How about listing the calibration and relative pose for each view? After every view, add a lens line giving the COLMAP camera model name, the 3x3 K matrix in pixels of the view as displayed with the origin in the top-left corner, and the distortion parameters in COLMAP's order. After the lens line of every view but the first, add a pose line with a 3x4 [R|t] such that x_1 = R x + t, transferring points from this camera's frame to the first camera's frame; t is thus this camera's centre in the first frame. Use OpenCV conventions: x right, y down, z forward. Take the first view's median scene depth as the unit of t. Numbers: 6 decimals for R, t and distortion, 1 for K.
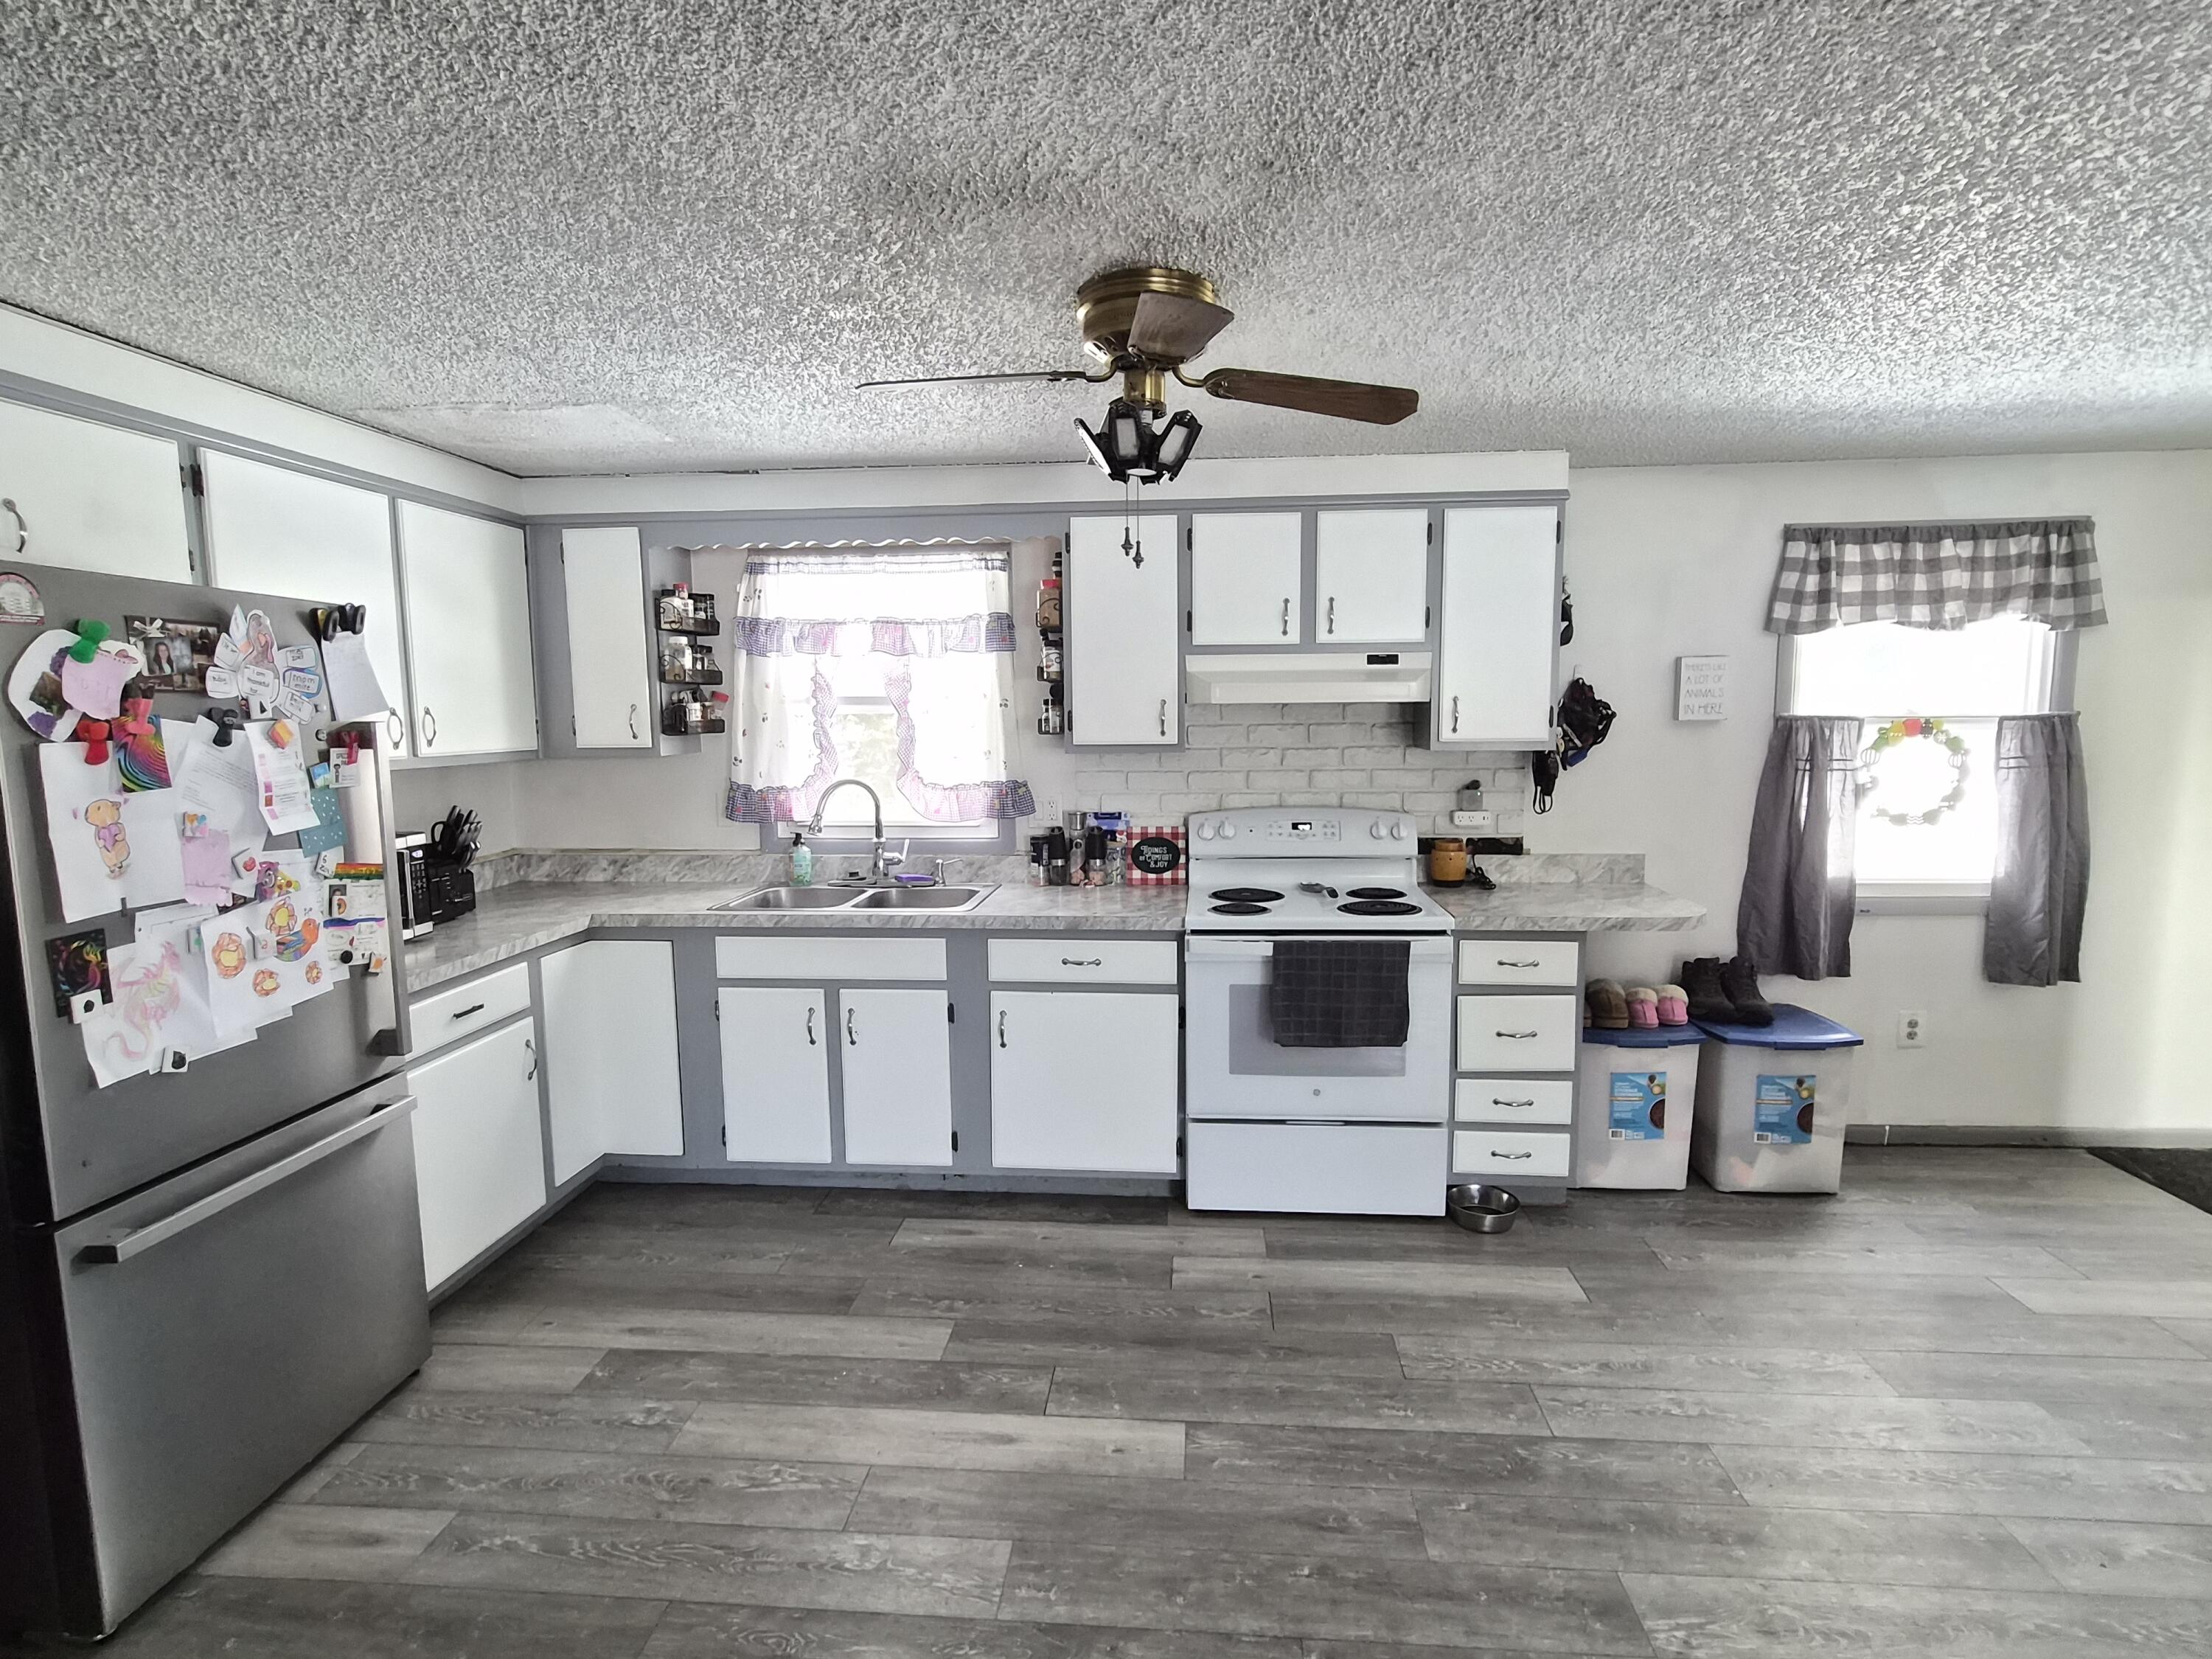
lens RADIAL K [[1115.8, 0, 1110.7], [0, 1115.8, 832.5], [0, 0, 1]] dist [-0.000821, 0.000373]
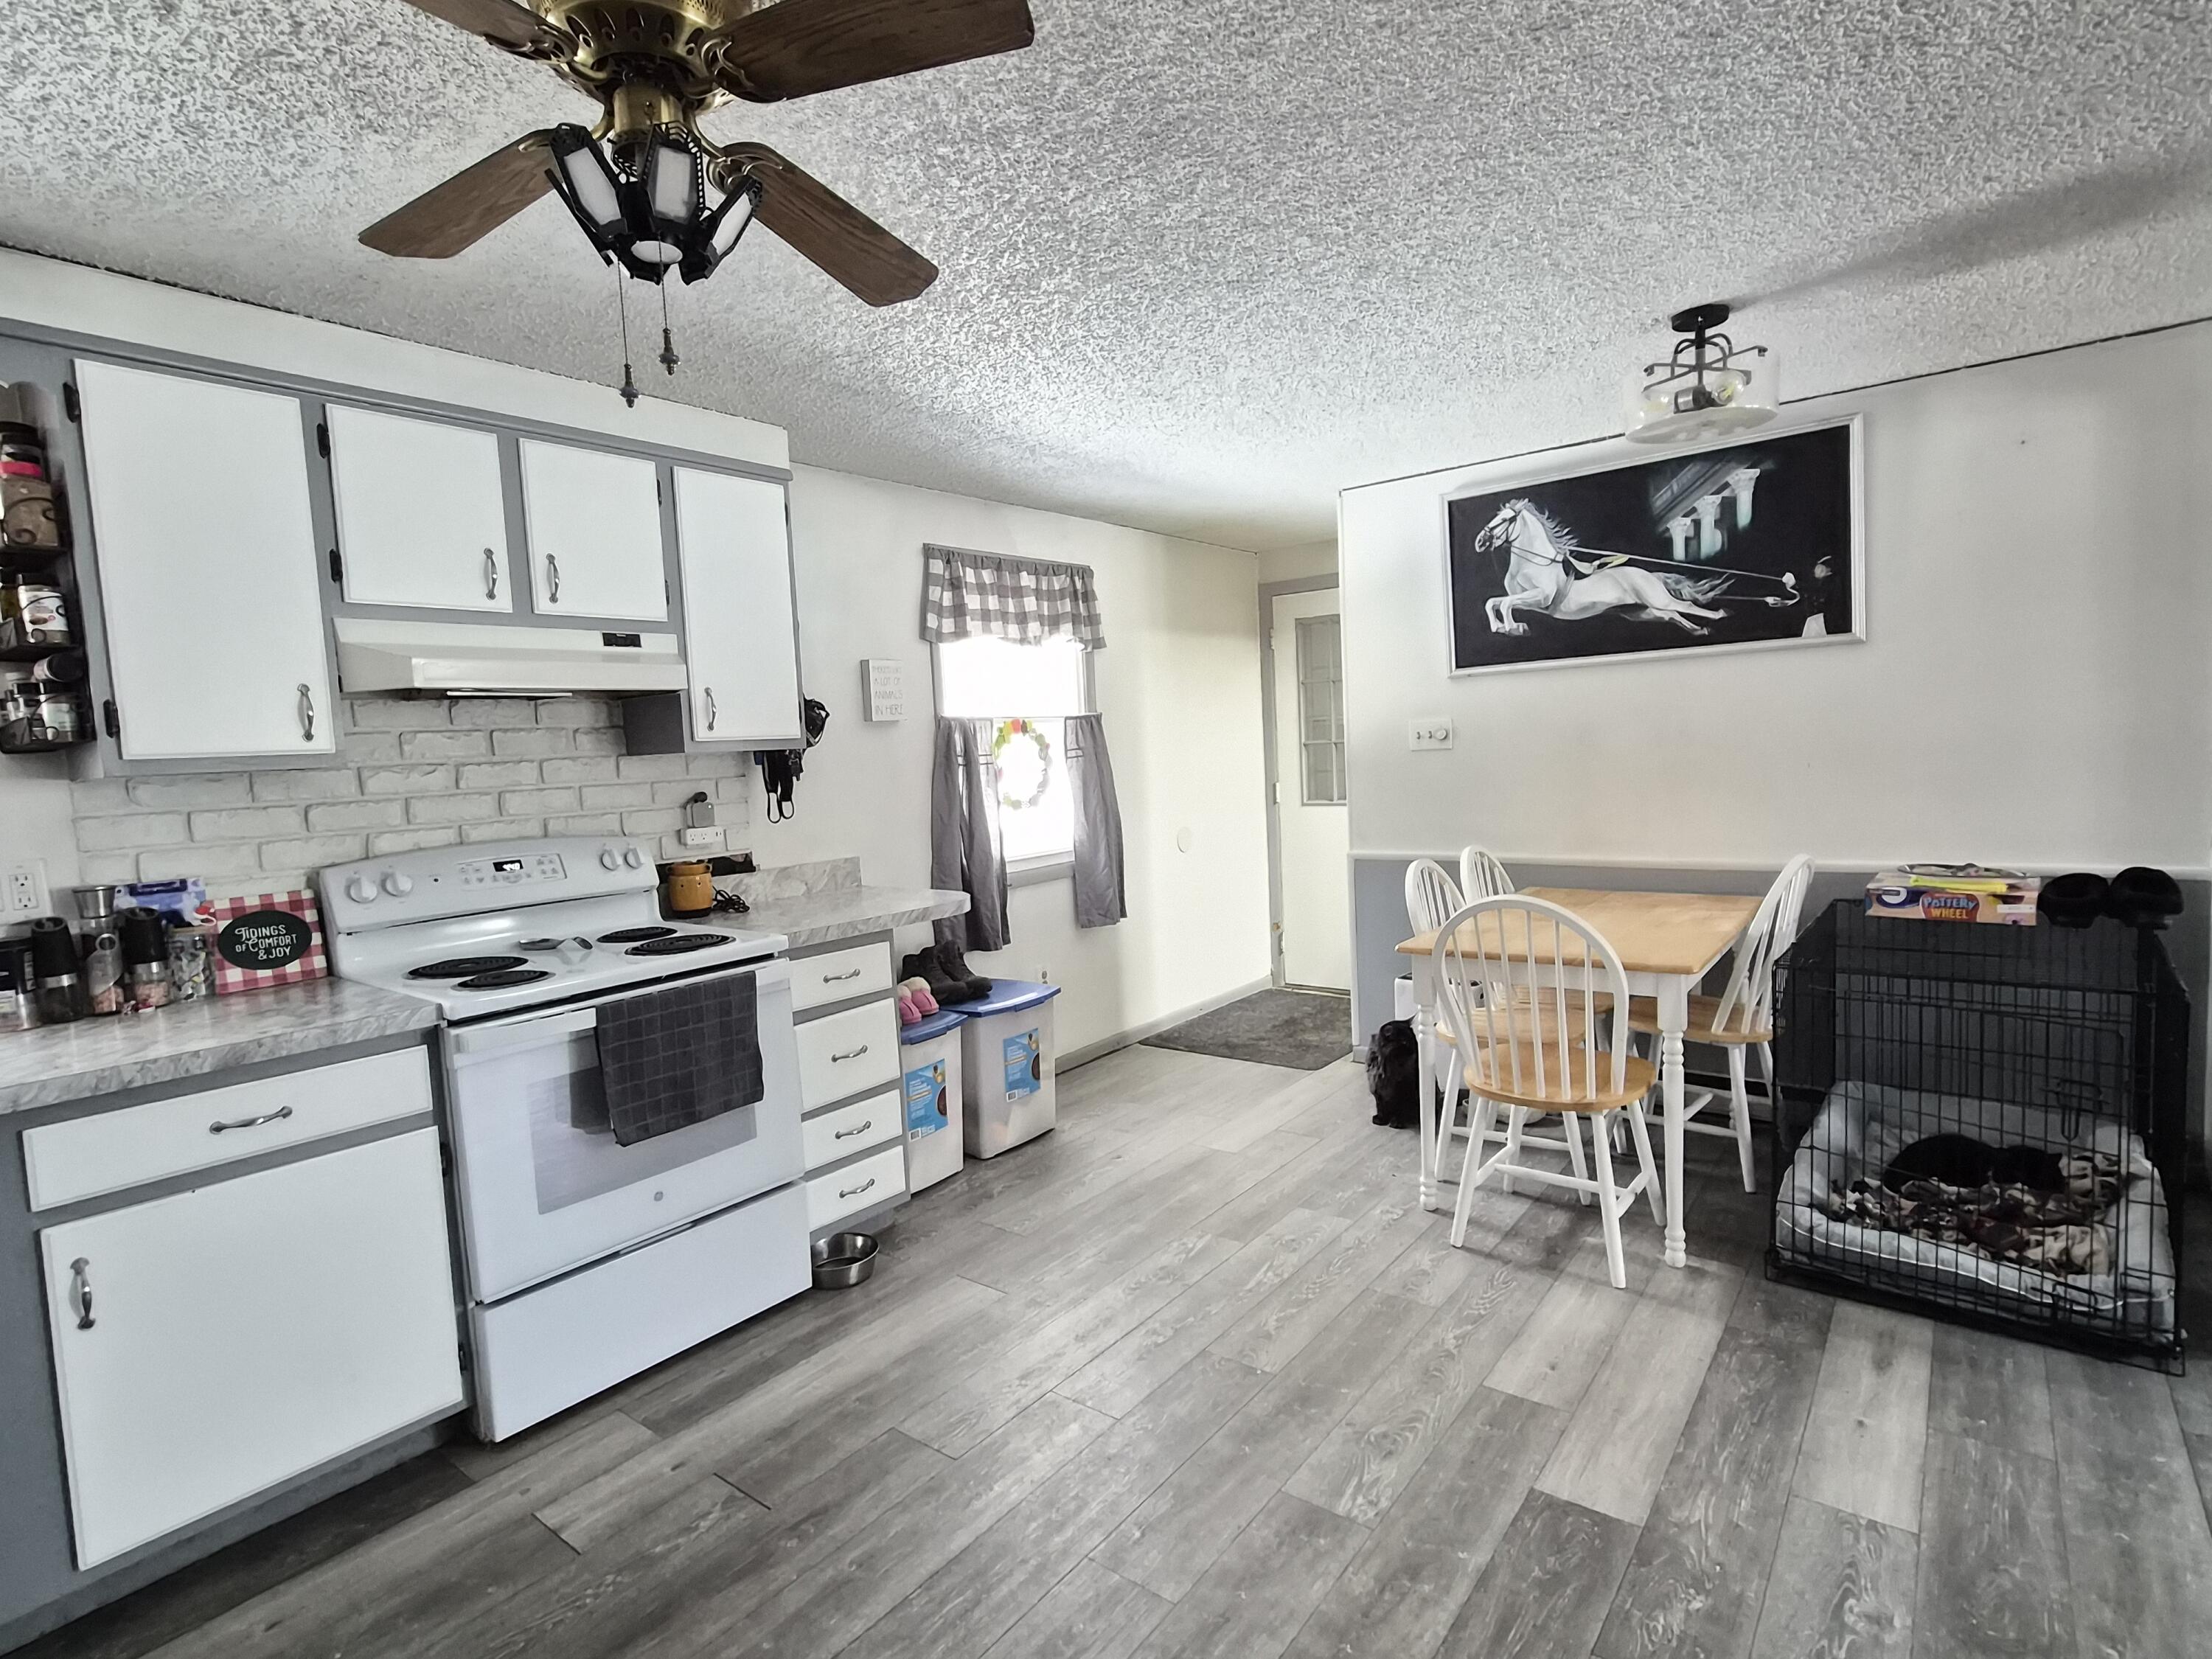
lens RADIAL K [[1115.8, 0, 1110.7], [0, 1115.8, 832.5], [0, 0, 1]] dist [-0.000821, 0.000373]
pose [[0.550708, -0.082792, 0.830582, -0.243607], [0.138535, 0.990334, 0.006862, 0.025183], [-0.823121, 0.111285, 0.556854, 0.287034]]
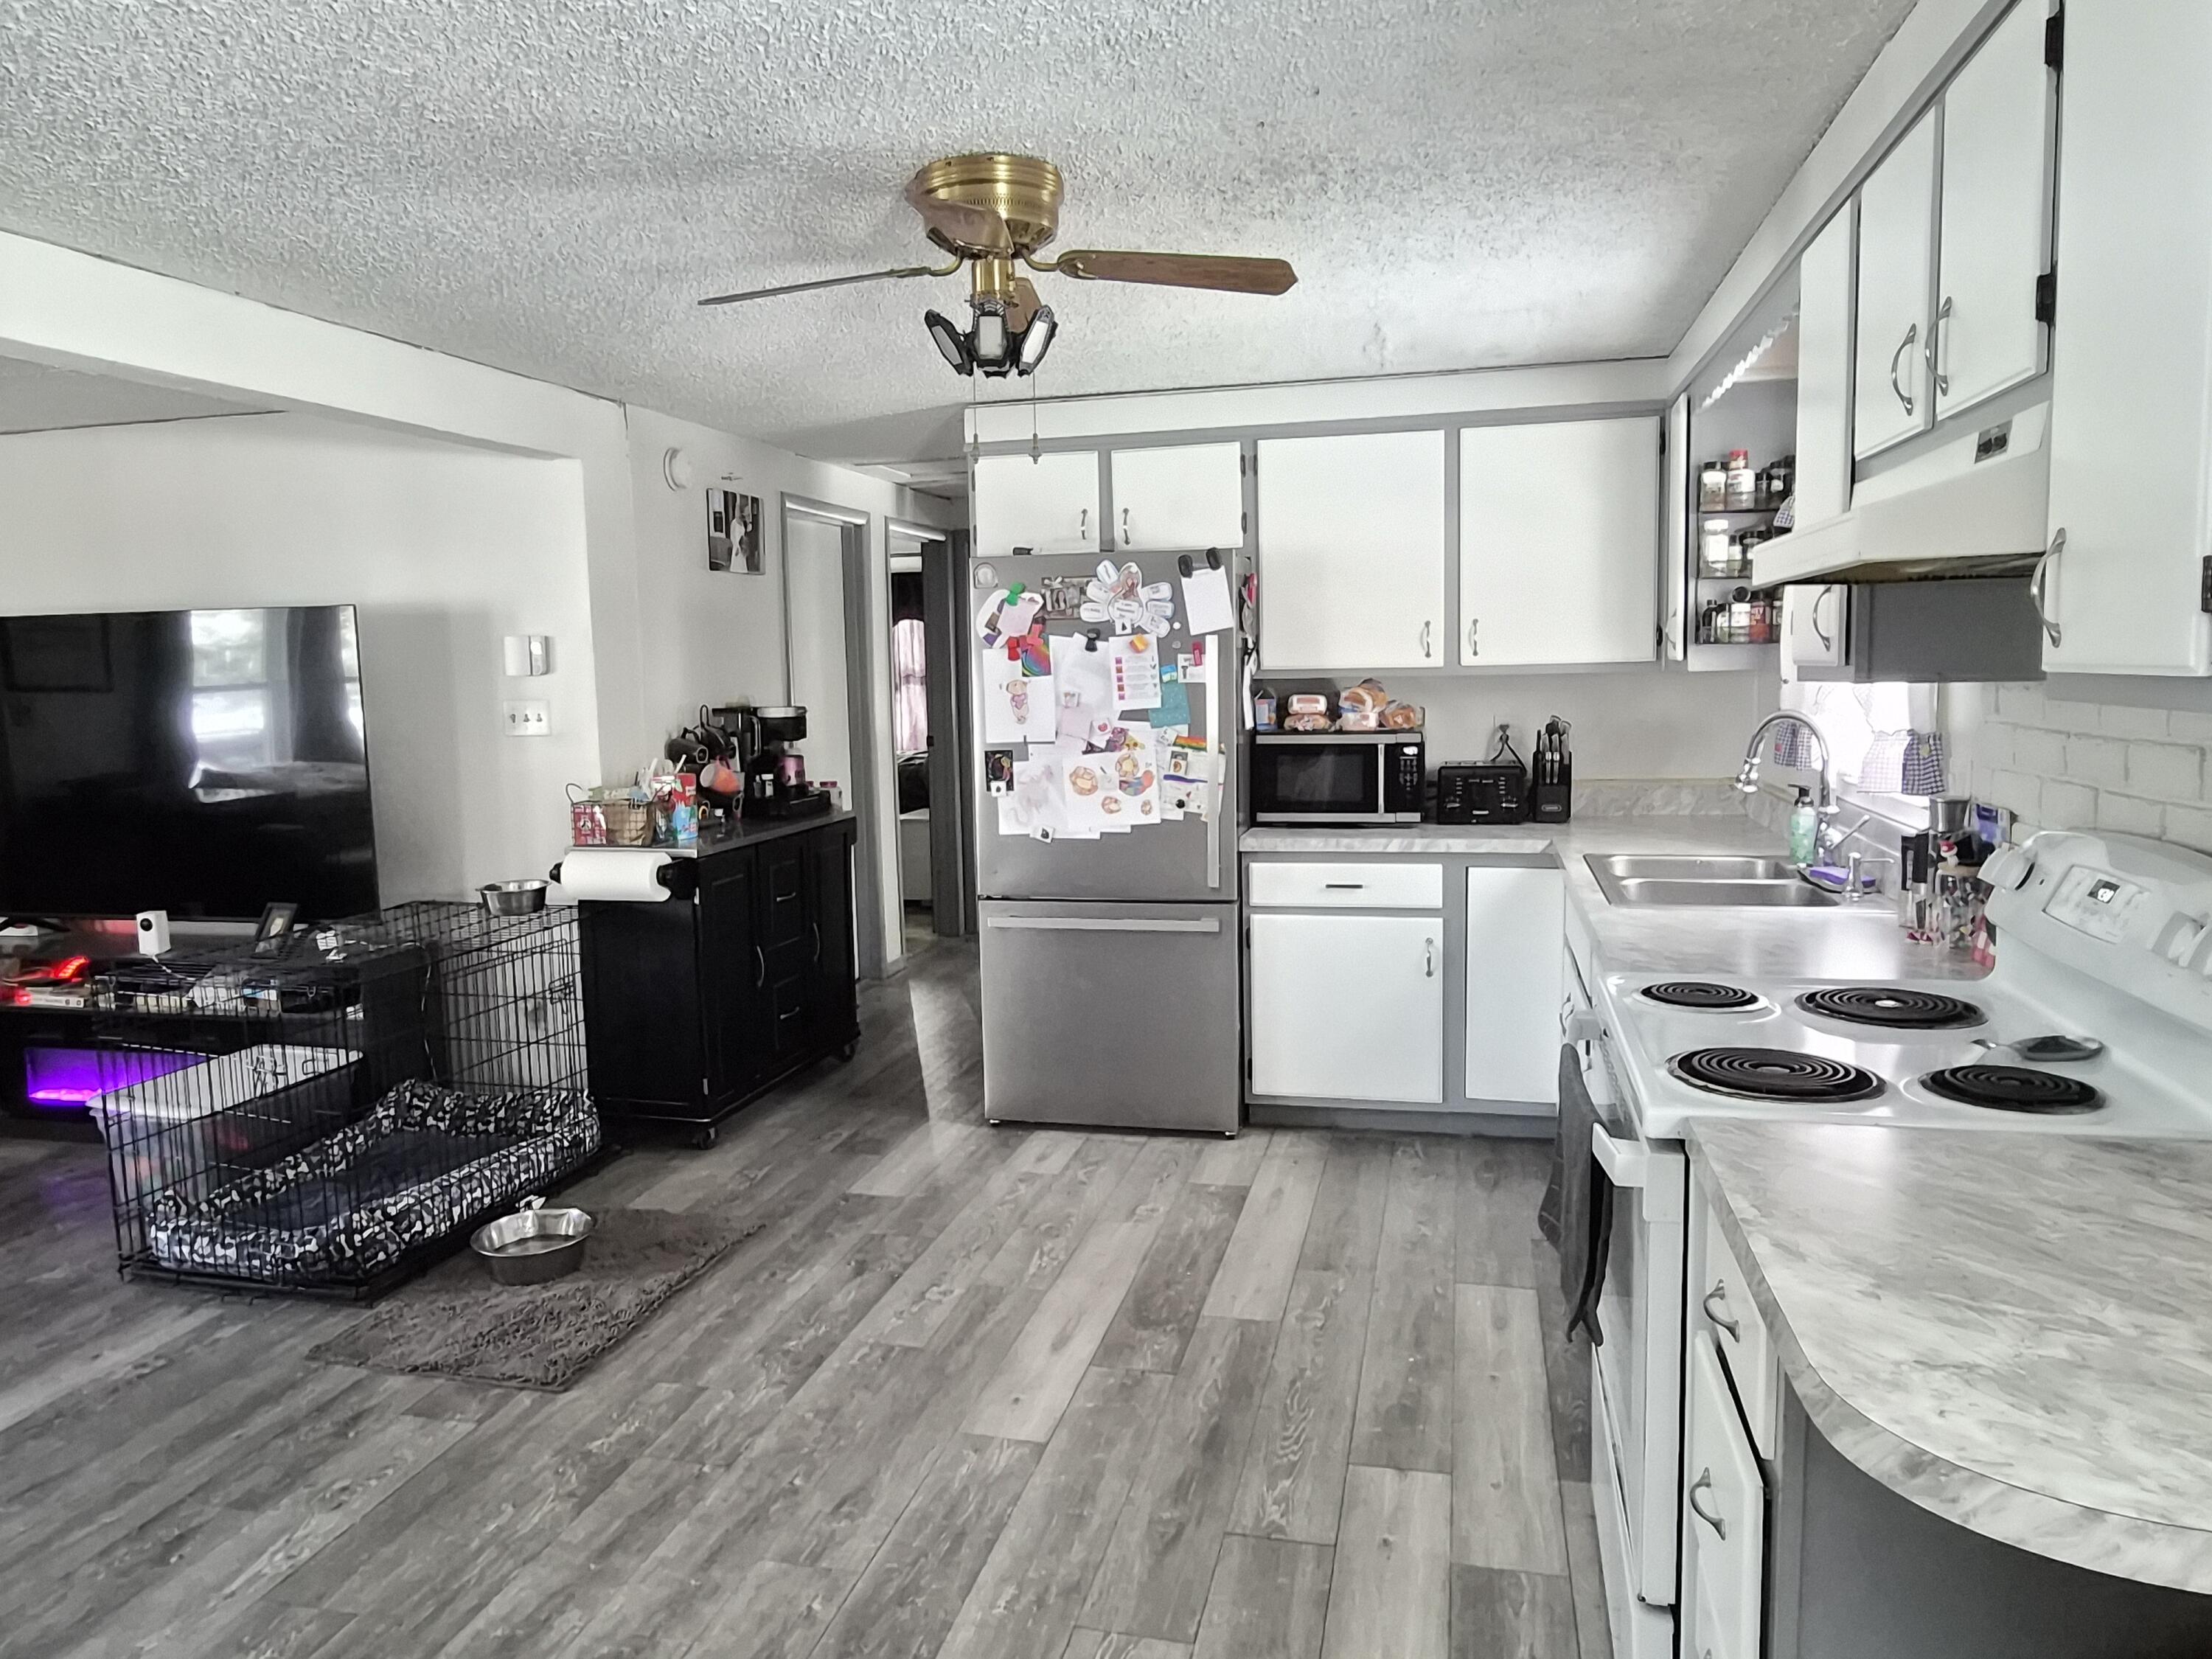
lens RADIAL K [[1467.4, 0, 1101.8], [0, 1467.4, 817.4], [0, 0, 1]] dist [-0.026788, 0.000940]
pose [[-0.164718, 0.116787, -0.979402, 0.780456], [-0.085323, 0.987556, 0.132109, -0.073095], [0.982643, 0.105326, -0.152704, 0.815780]]
